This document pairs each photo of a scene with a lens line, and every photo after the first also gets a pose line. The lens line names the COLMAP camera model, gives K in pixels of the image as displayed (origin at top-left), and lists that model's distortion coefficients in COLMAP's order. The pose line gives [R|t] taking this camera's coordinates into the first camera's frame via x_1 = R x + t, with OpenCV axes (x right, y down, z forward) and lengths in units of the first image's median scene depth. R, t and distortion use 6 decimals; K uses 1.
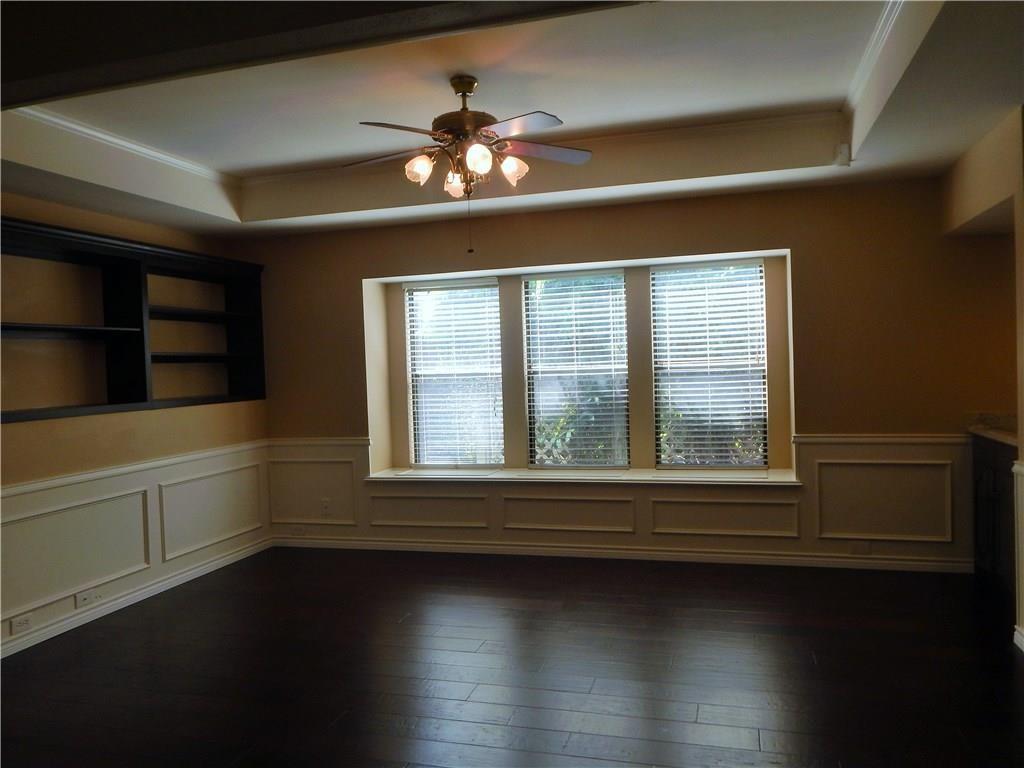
lens RADIAL K [[751.1, 0, 526.0], [0, 751.1, 388.8], [0, 0, 1]] dist [0.011477, -0.019364]
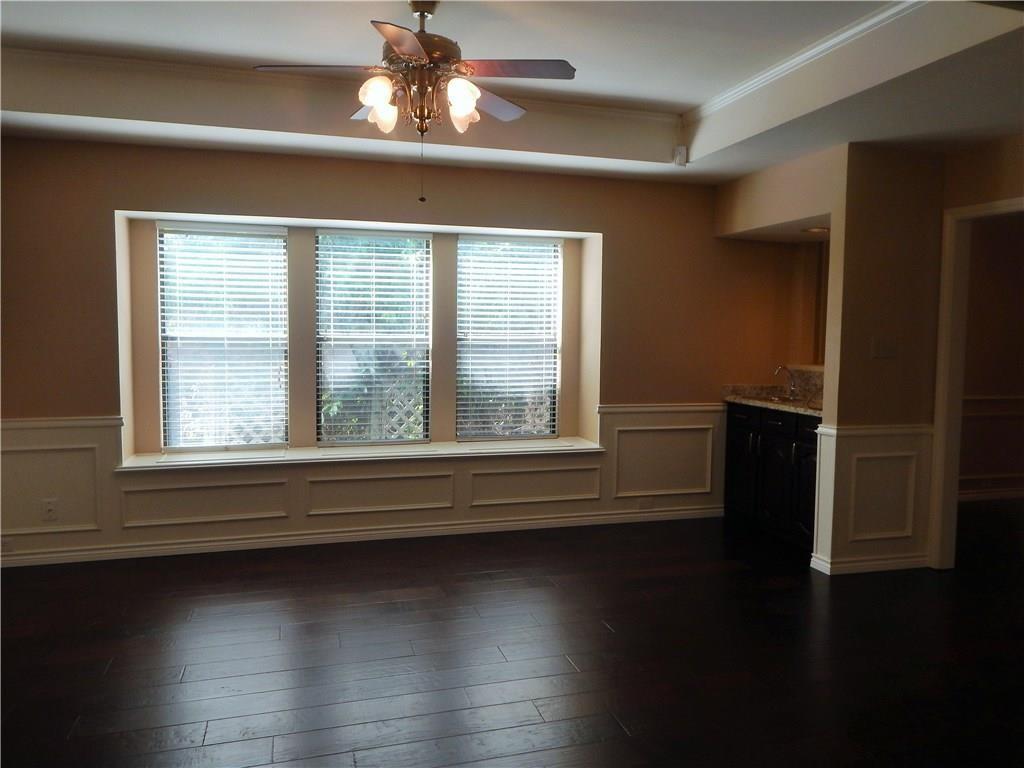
lens RADIAL K [[751.1, 0, 514.0], [0, 751.1, 383.8], [0, 0, 1]] dist [0.011477, -0.019364]
pose [[0.844869, 0.002633, 0.534967, -0.287453], [-0.019400, 0.999481, 0.025719, 0.003939], [-0.534621, -0.032108, 0.844482, 0.129705]]
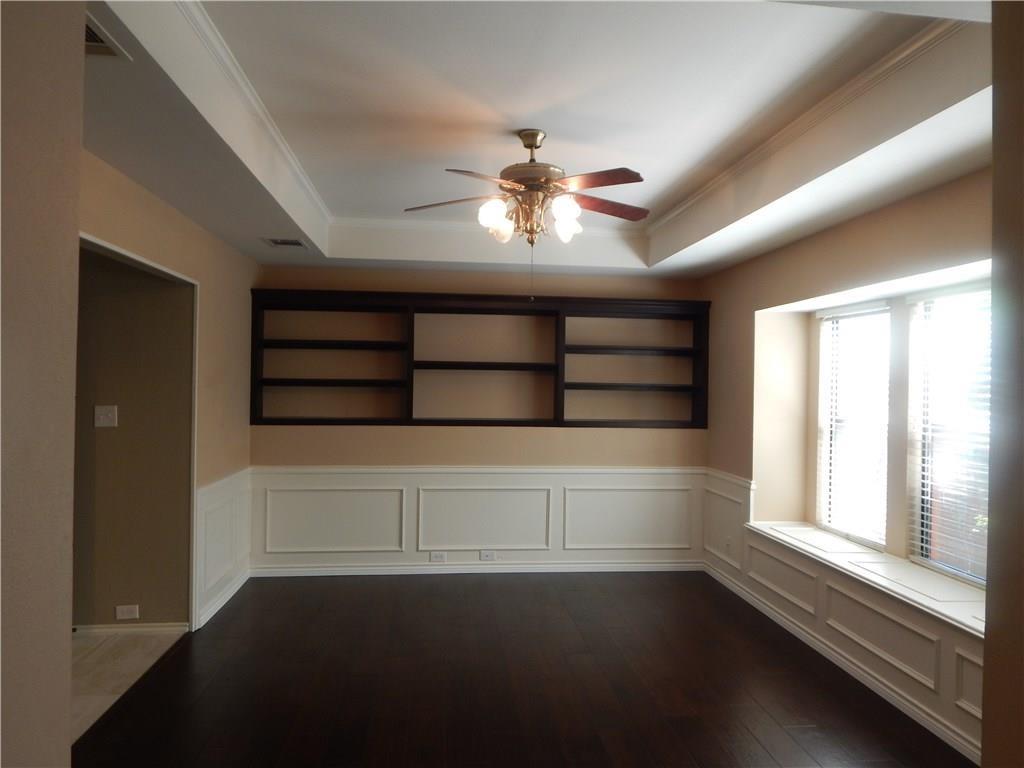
lens RADIAL K [[751.1, 0, 522.4], [0, 751.1, 382.6], [0, 0, 1]] dist [0.011477, -0.019364]
pose [[0.367704, 0.039554, -0.929101, 0.553020], [-0.064640, 0.997766, 0.016895, -0.054350], [0.927694, 0.053845, 0.369439, 0.395636]]
